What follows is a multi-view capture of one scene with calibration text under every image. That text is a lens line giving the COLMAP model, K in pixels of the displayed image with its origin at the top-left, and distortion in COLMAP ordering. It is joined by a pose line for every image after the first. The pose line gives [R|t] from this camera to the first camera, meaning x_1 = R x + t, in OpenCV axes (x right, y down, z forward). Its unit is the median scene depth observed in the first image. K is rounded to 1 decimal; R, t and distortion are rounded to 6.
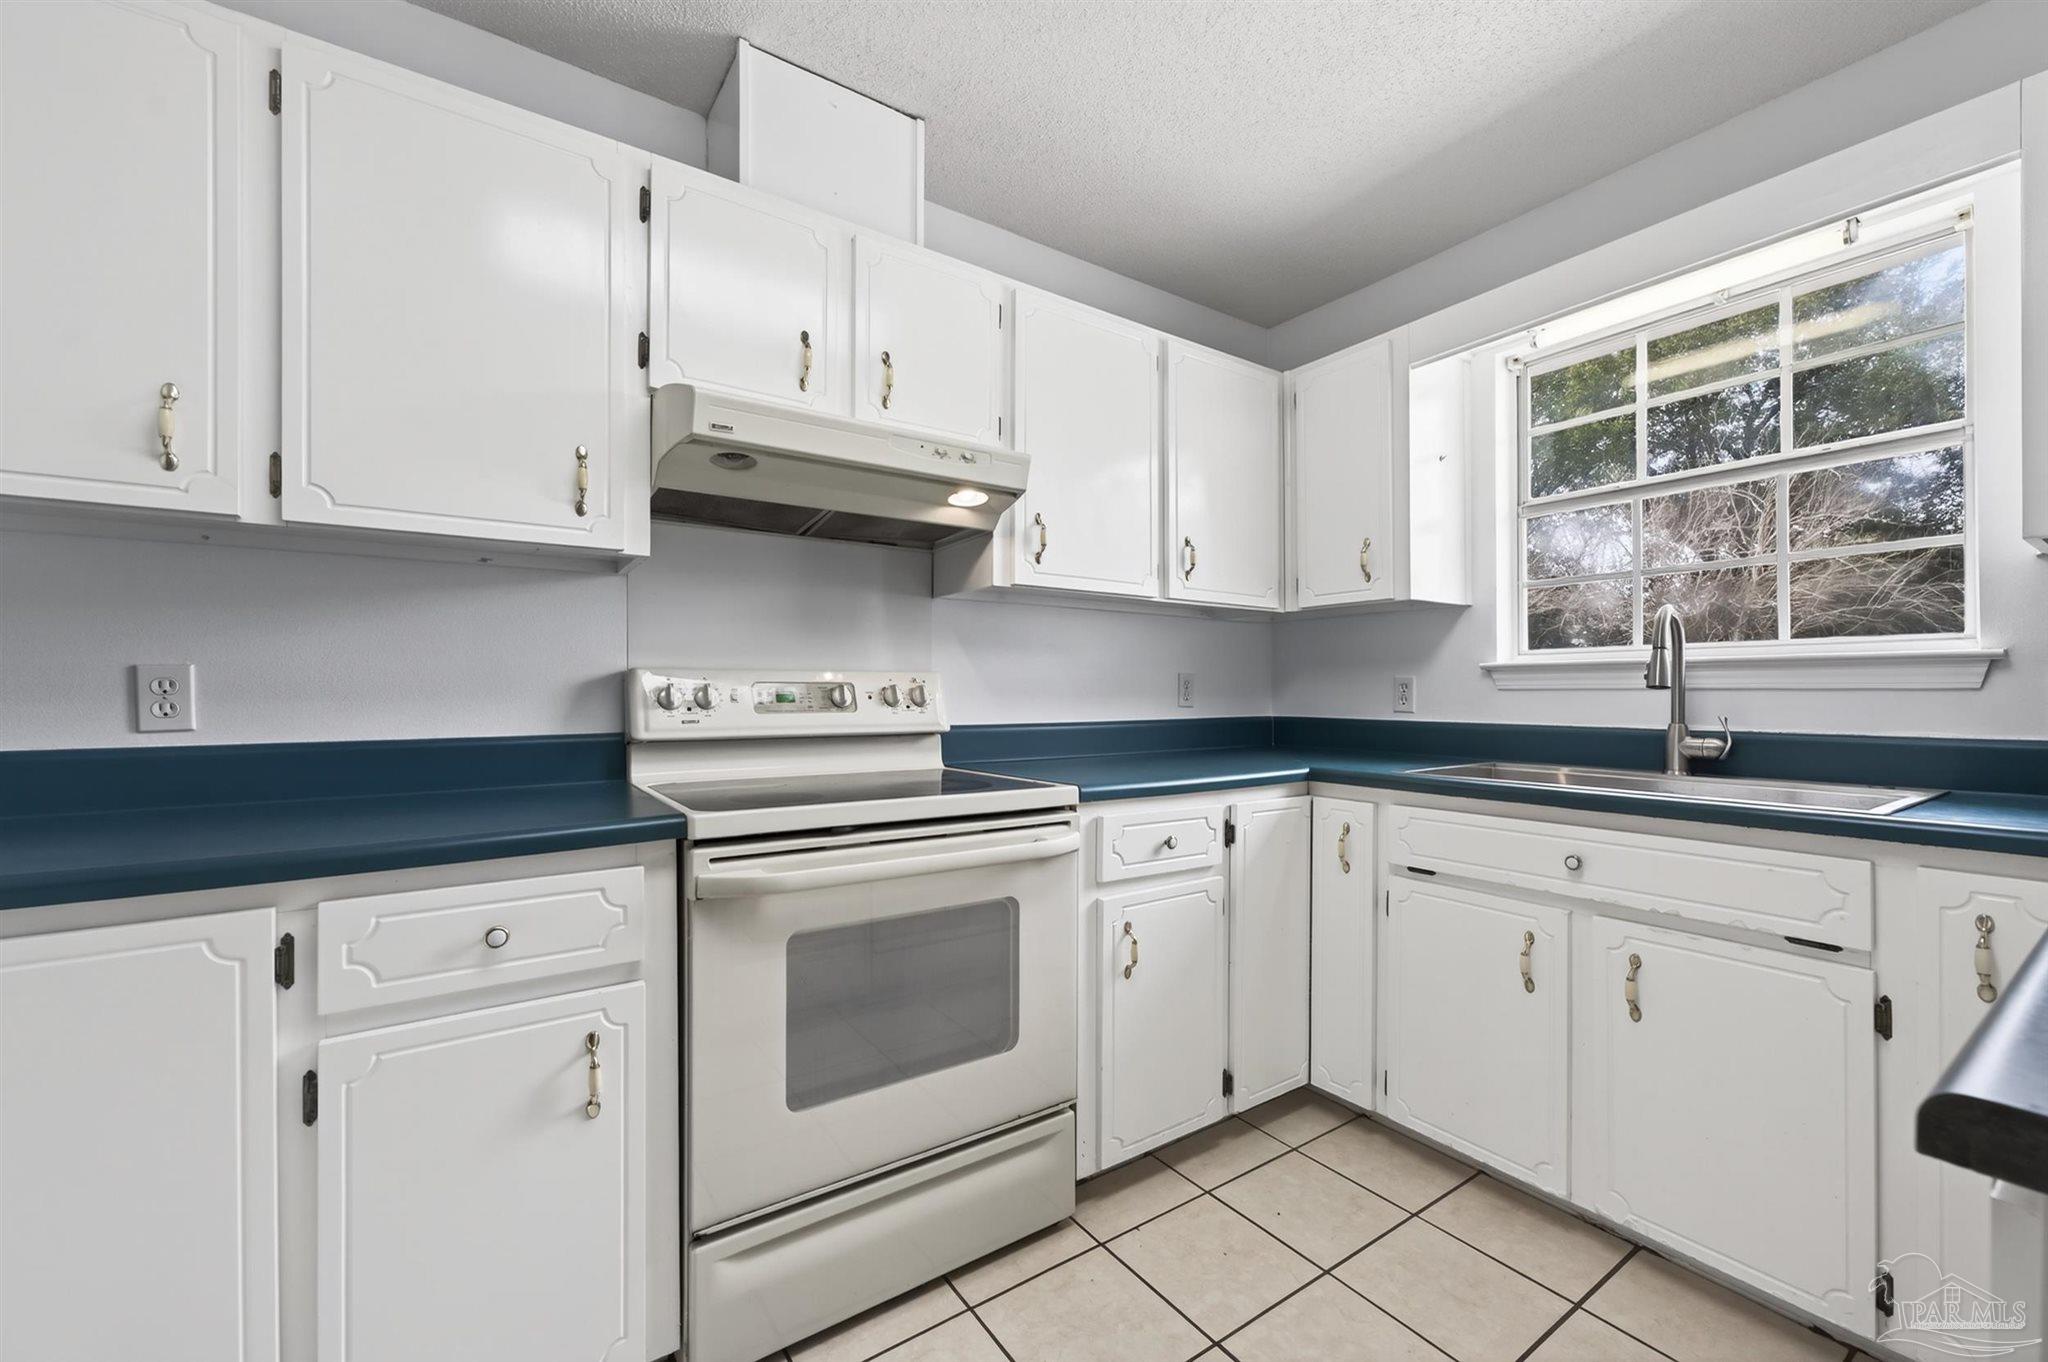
lens RADIAL K [[800.6, 0, 1010.5], [0, 800.6, 690.5], [0, 0, 1]] dist [-0.000688, -0.000059]
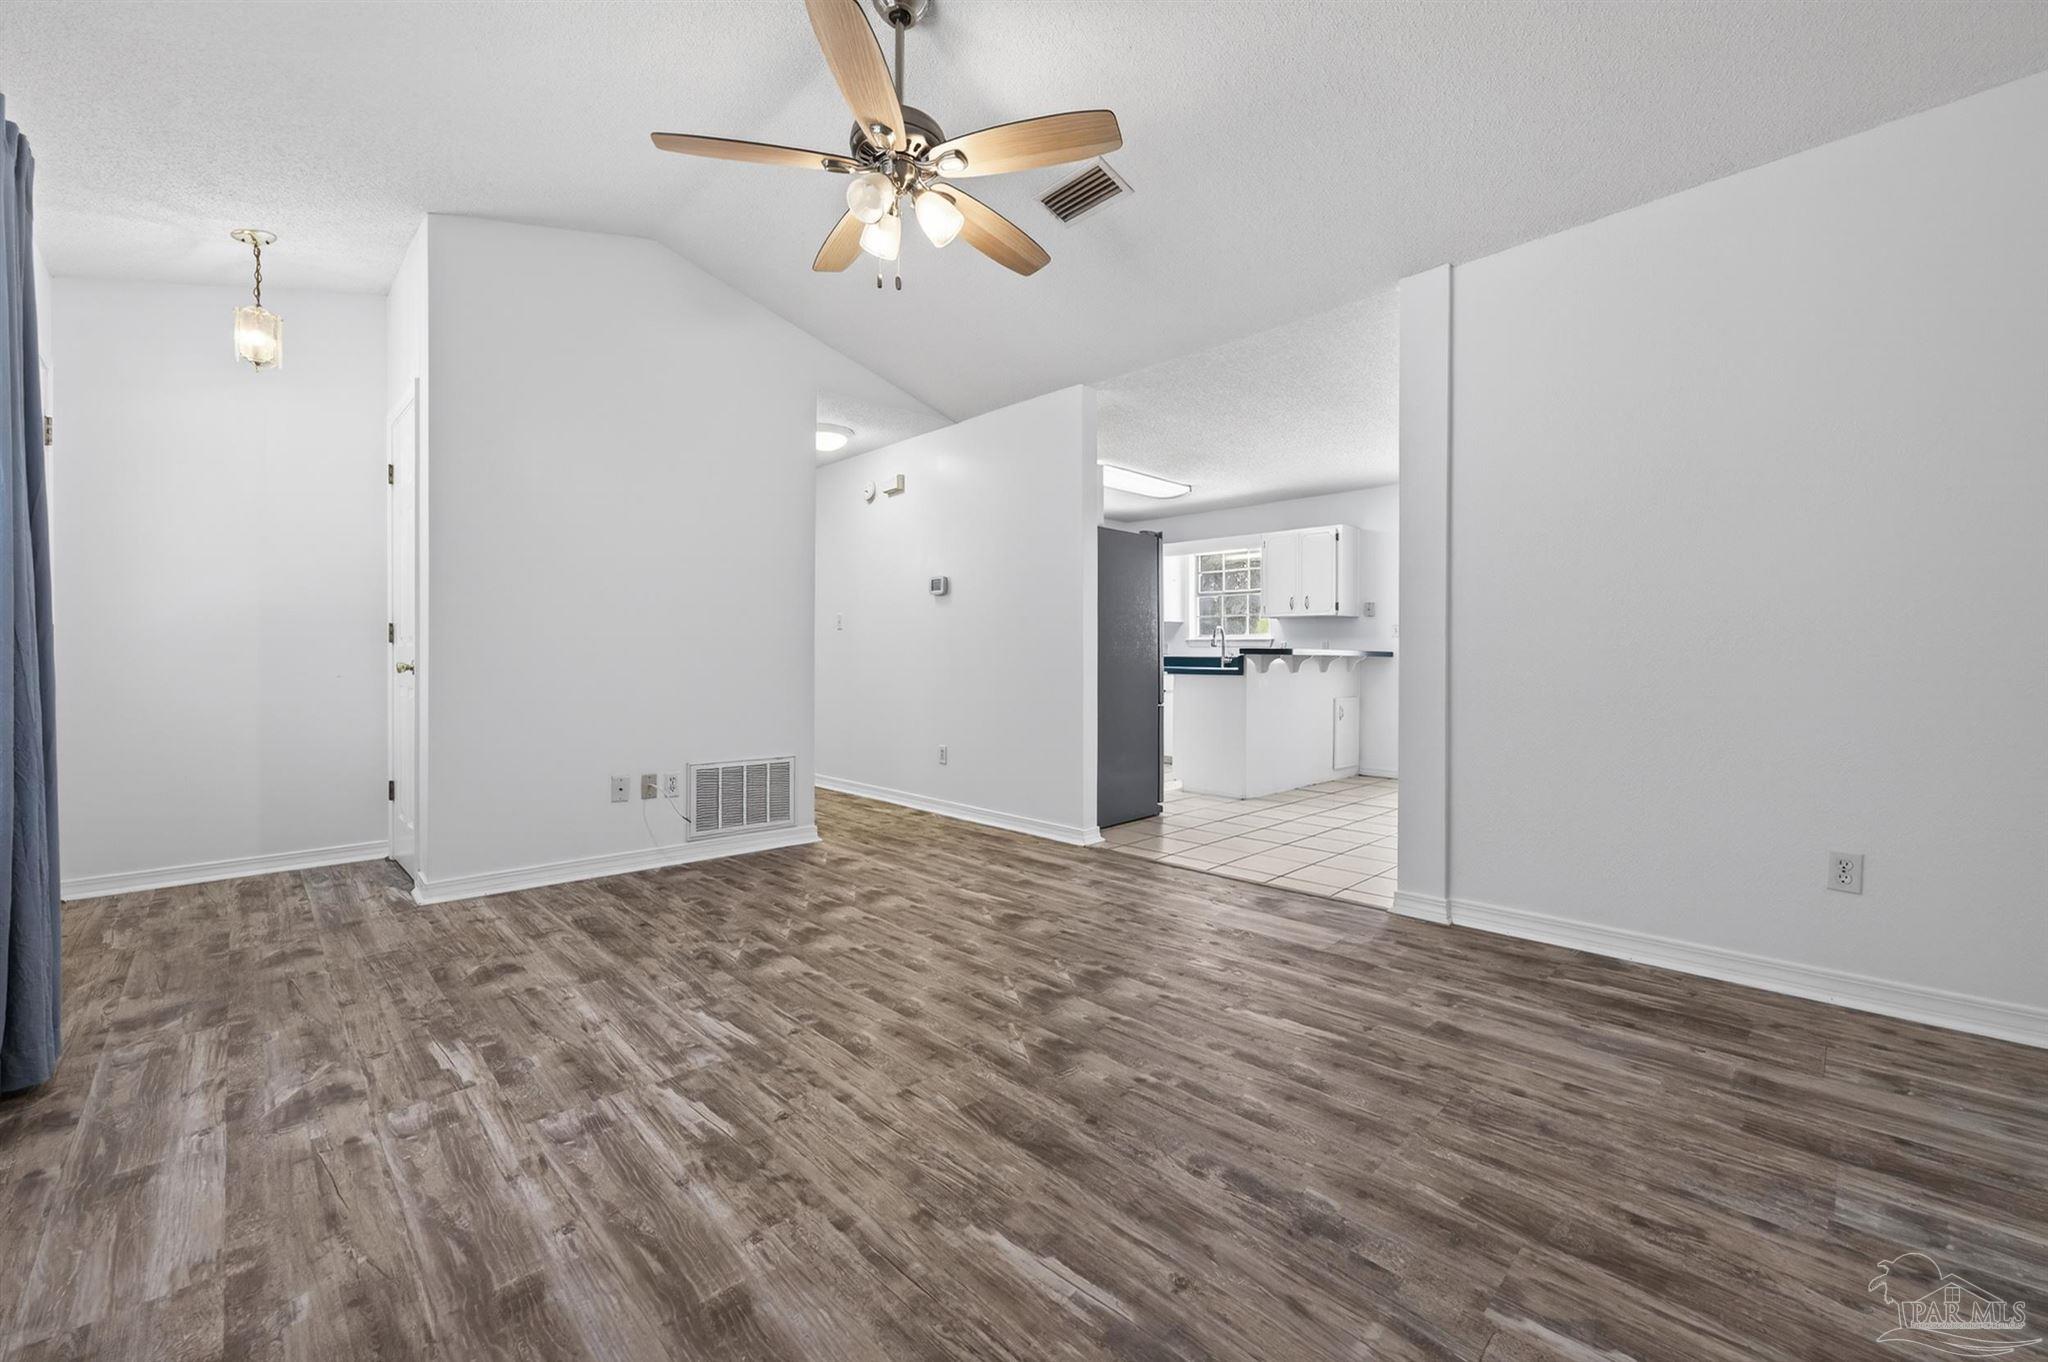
lens RADIAL K [[822.4, 0, 1025.1], [0, 822.4, 665.9], [0, 0, 1]] dist [-0.000745, 0.000307]
pose [[0.980179, 0.004916, 0.198054, -1.112540], [-0.006567, 0.999949, 0.007676, 0.079518], [-0.198006, -0.008824, 0.980161, -3.297132]]
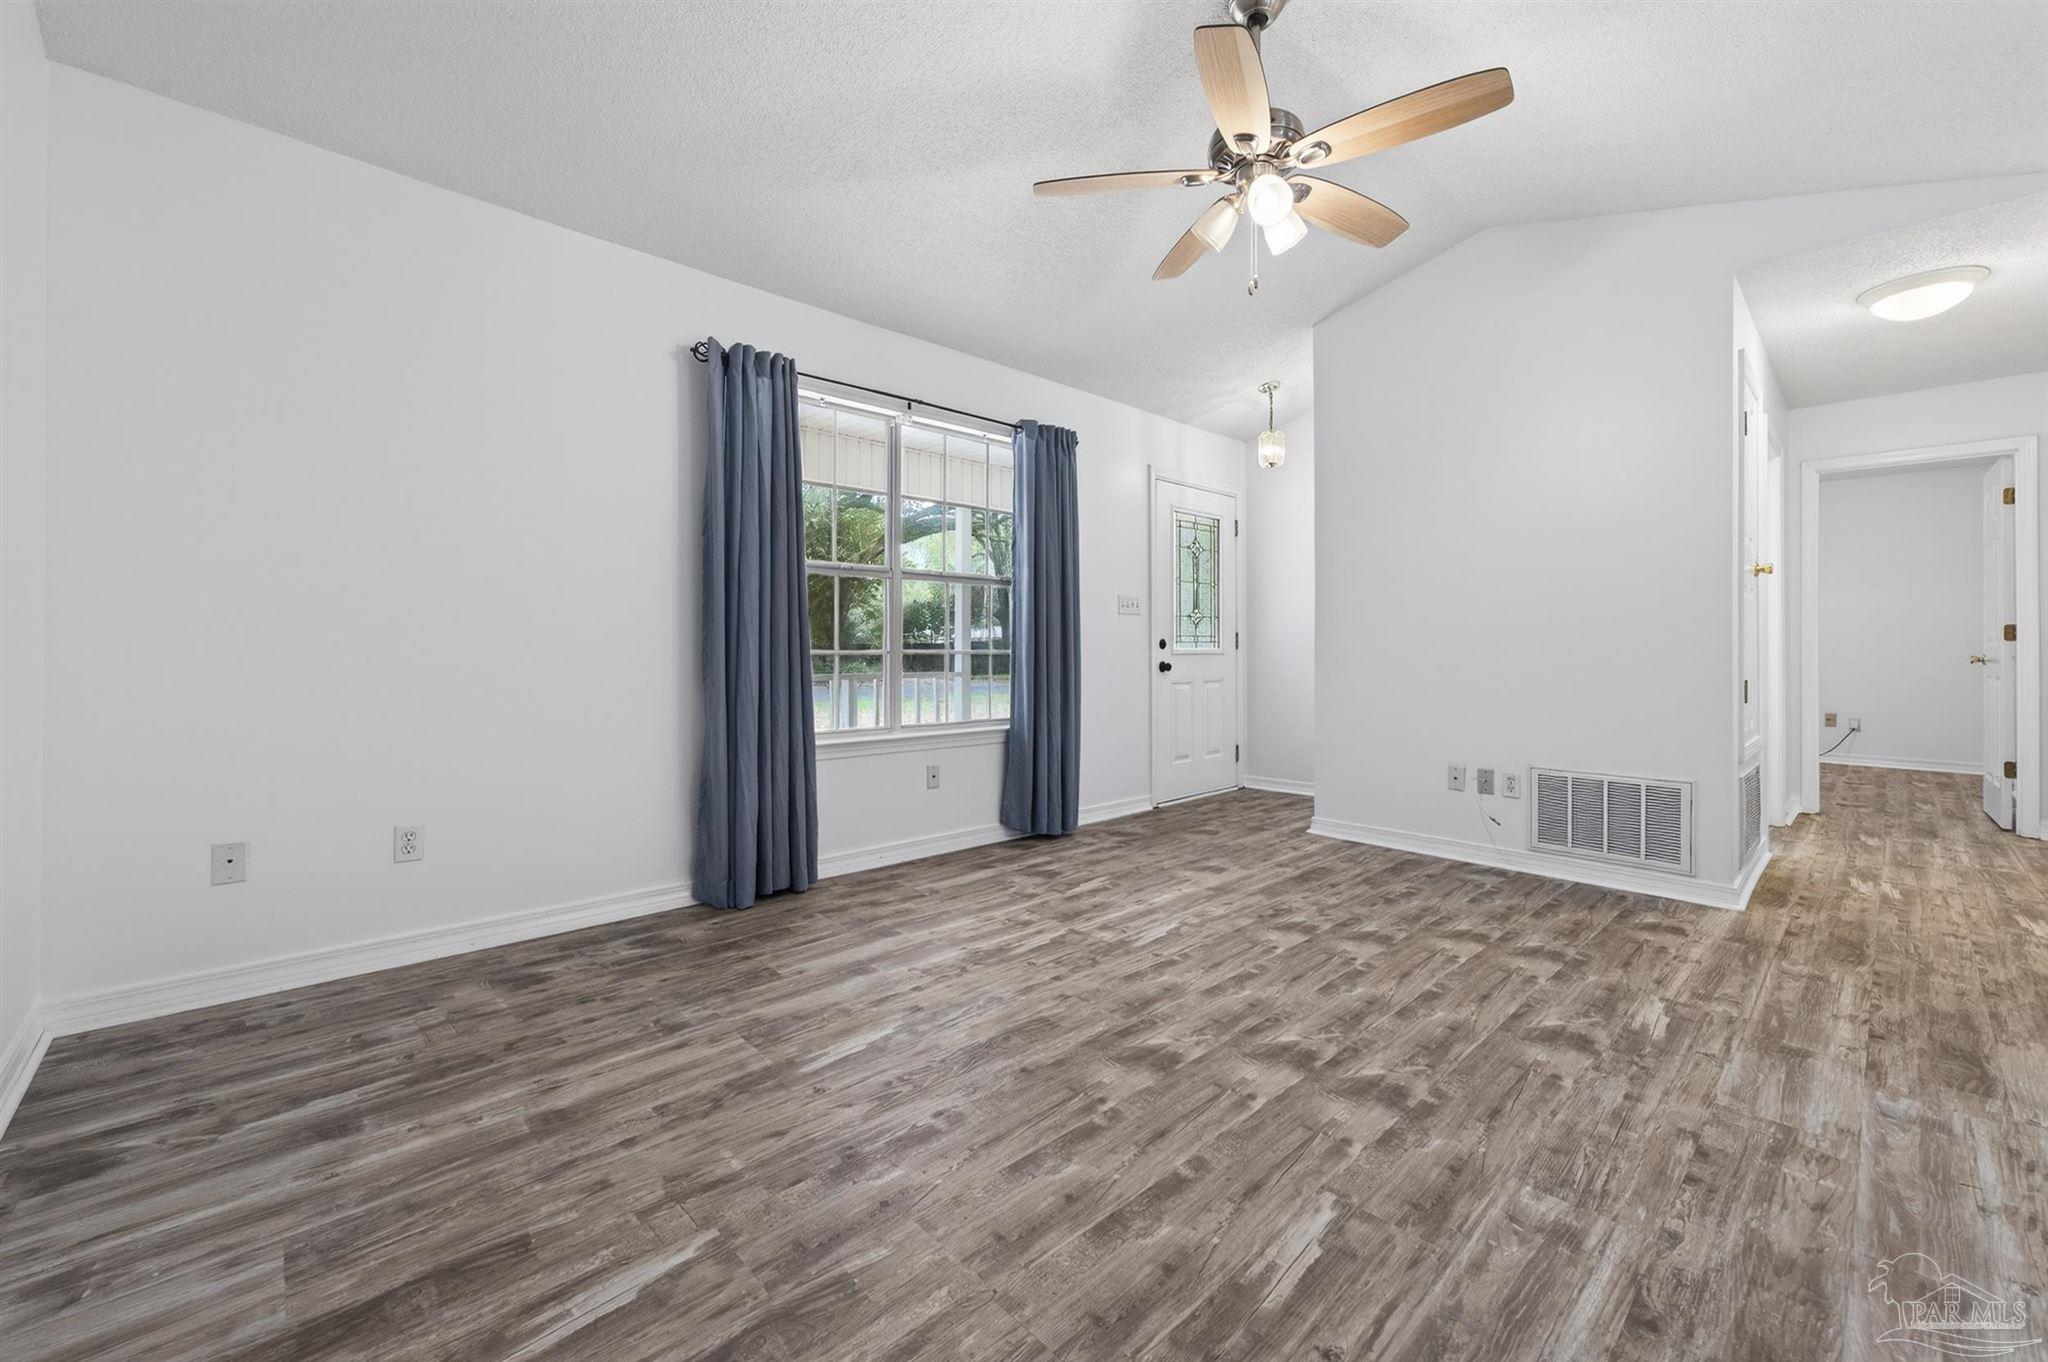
lens RADIAL K [[819.5, 0, 1014.5], [0, 819.5, 655.0], [0, 0, 1]] dist [-0.001995, -0.000582]
pose [[0.167372, 0.005863, -0.985876, 0.307514], [0.003005, 0.999975, 0.006457, 0.074906], [0.985889, -0.004043, 0.167351, -2.499250]]
